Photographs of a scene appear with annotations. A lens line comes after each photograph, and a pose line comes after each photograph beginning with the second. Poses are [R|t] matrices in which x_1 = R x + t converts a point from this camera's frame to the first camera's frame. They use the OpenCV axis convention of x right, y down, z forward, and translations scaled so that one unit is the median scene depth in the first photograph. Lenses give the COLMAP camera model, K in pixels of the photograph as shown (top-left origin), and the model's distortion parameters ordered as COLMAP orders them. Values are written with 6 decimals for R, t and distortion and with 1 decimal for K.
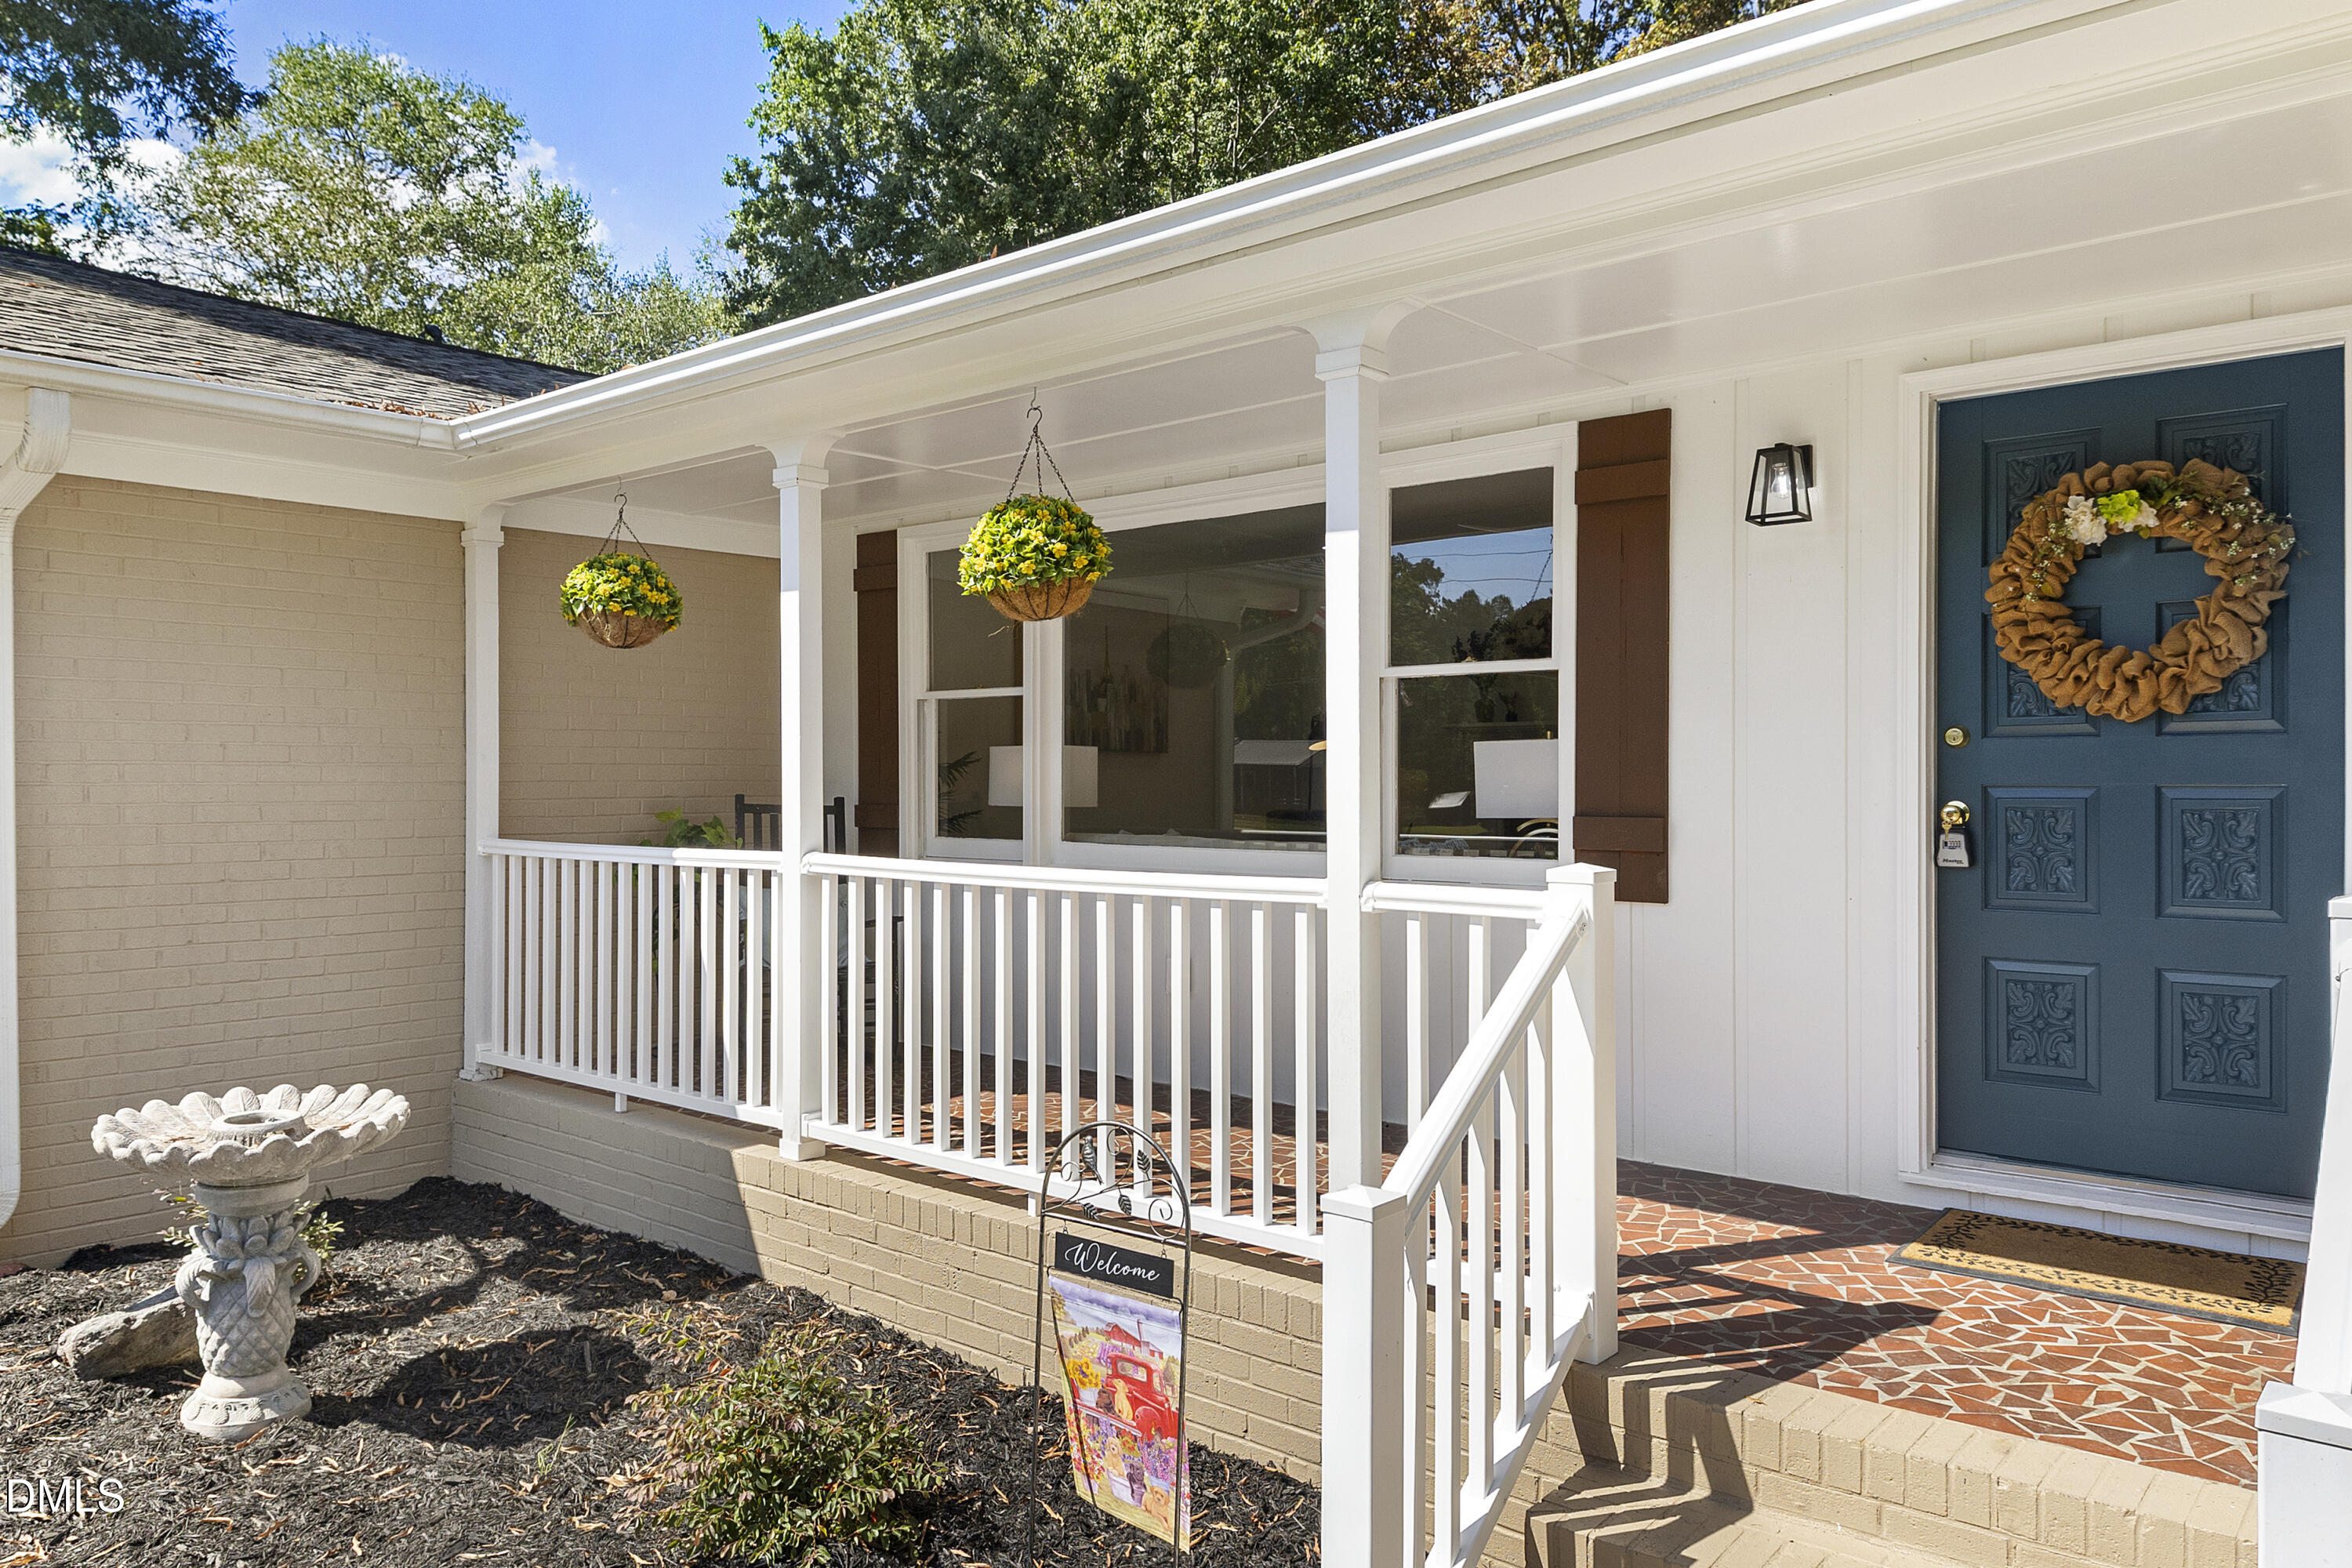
lens RADIAL K [[1676.0, 0, 1177.0], [0, 1676.0, 772.5], [0, 0, 1]] dist [-0.036737, -0.000237]
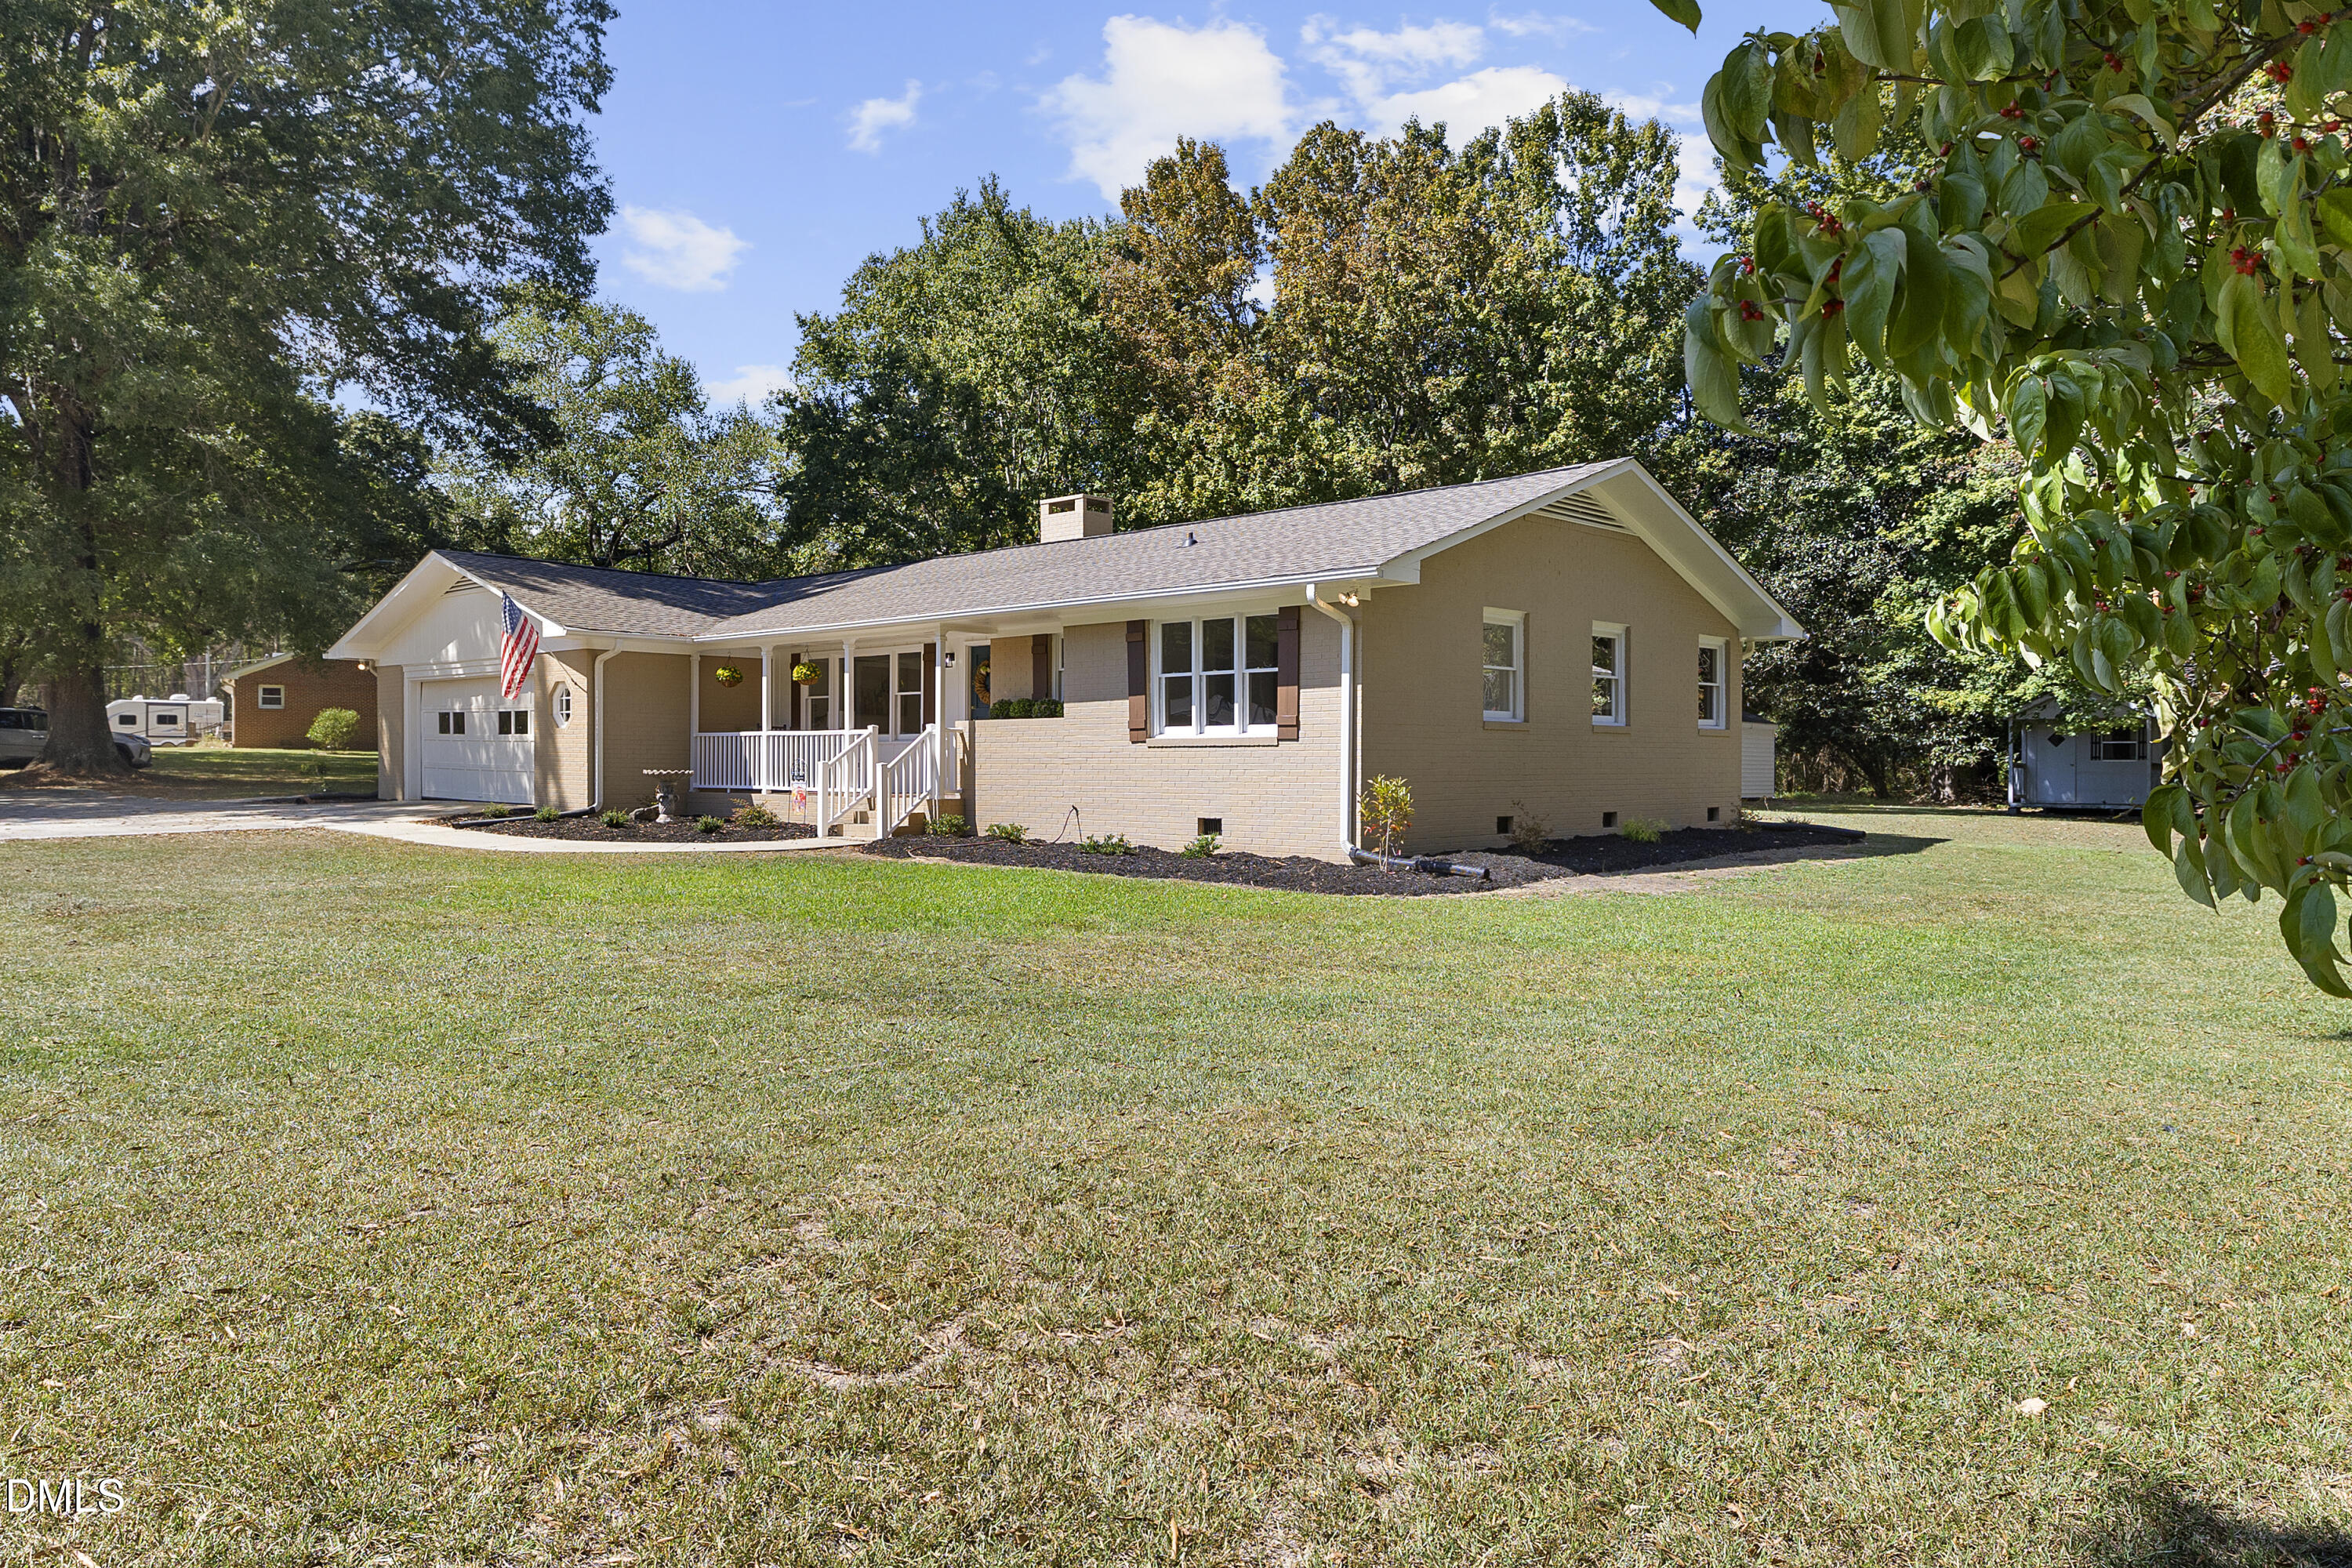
lens RADIAL K [[1599.3, 0, 1177.4], [0, 1599.3, 771.8], [0, 0, 1]] dist [0.008159, -0.004926]
pose [[0.999358, 0.007118, -0.035126, 0.278821], [-0.006686, 0.999901, 0.012395, 0.024502], [0.035211, -0.012153, 0.999306, -0.888713]]
